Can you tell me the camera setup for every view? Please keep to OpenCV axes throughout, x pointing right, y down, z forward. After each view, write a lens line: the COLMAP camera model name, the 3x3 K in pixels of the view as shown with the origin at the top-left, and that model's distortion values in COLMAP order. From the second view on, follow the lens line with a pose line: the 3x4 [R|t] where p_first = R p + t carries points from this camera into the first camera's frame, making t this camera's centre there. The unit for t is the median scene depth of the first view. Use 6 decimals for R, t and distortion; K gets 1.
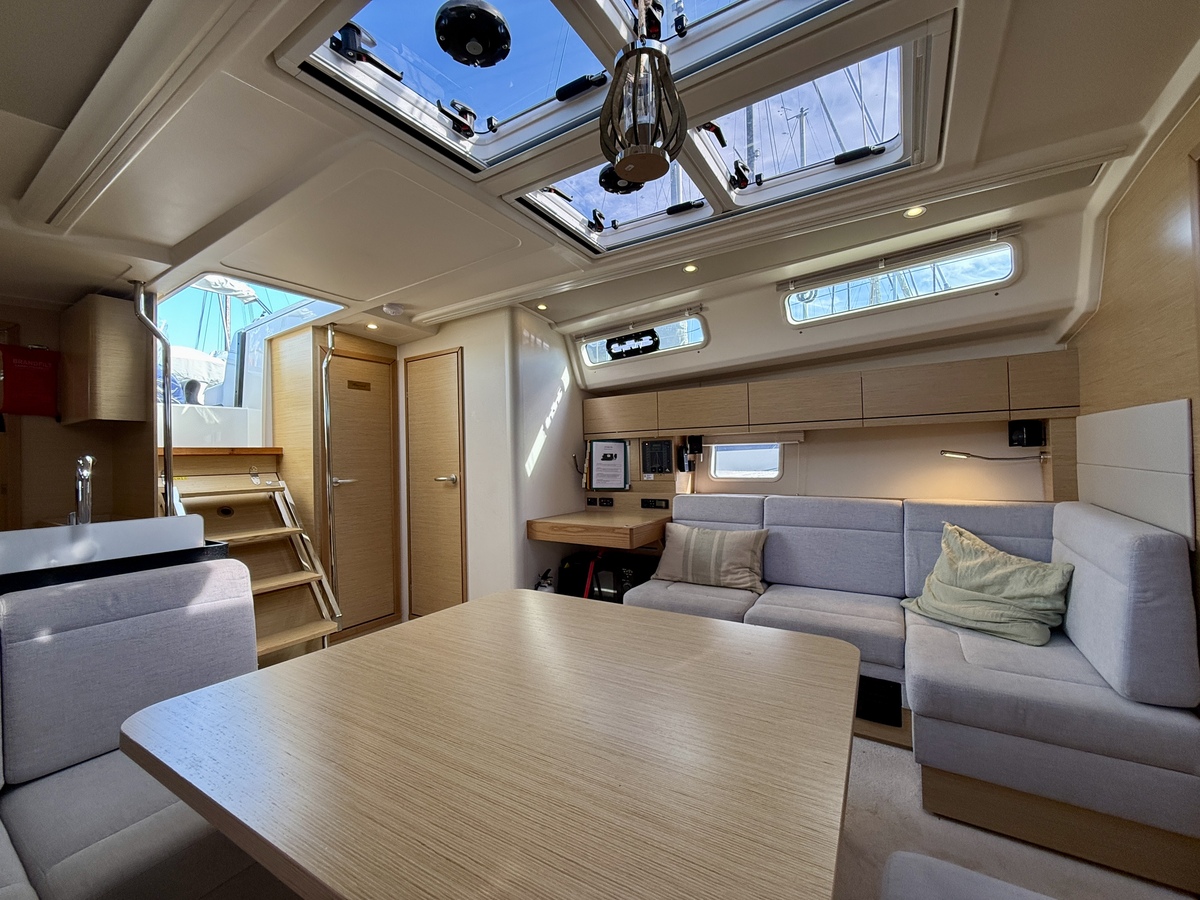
lens RADIAL K [[481.8, 0, 602.1], [0, 481.8, 450.4], [0, 0, 1]] dist [-0.000921, 0.000097]
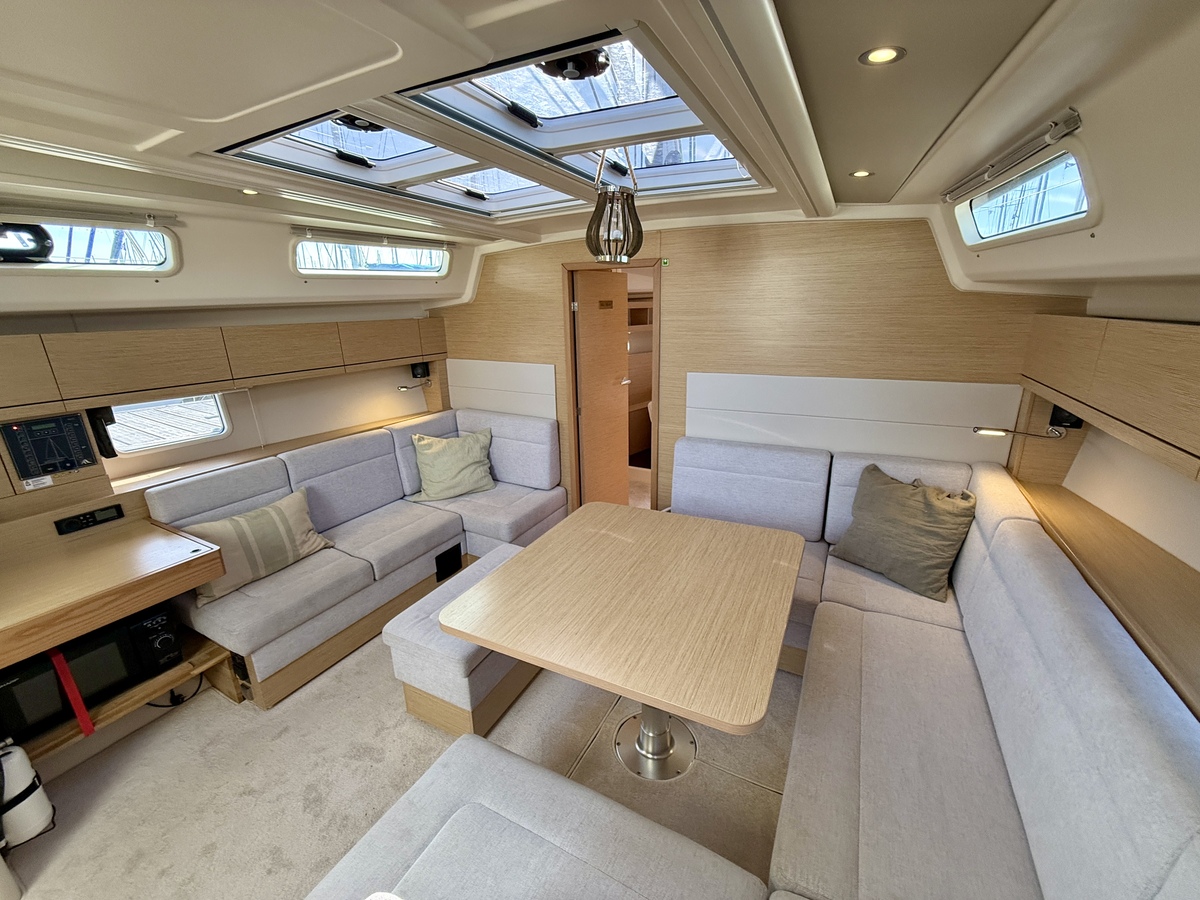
lens RADIAL K [[476.8, 0, 600.0], [0, 476.8, 450.0], [0, 0, 1]] dist [-0.001321, -0.000034]
pose [[-0.072030, -0.263435, 0.961984, -0.625613], [0.007029, 0.964332, 0.264604, -0.164567], [-0.997378, 0.025821, -0.067609, 0.470189]]
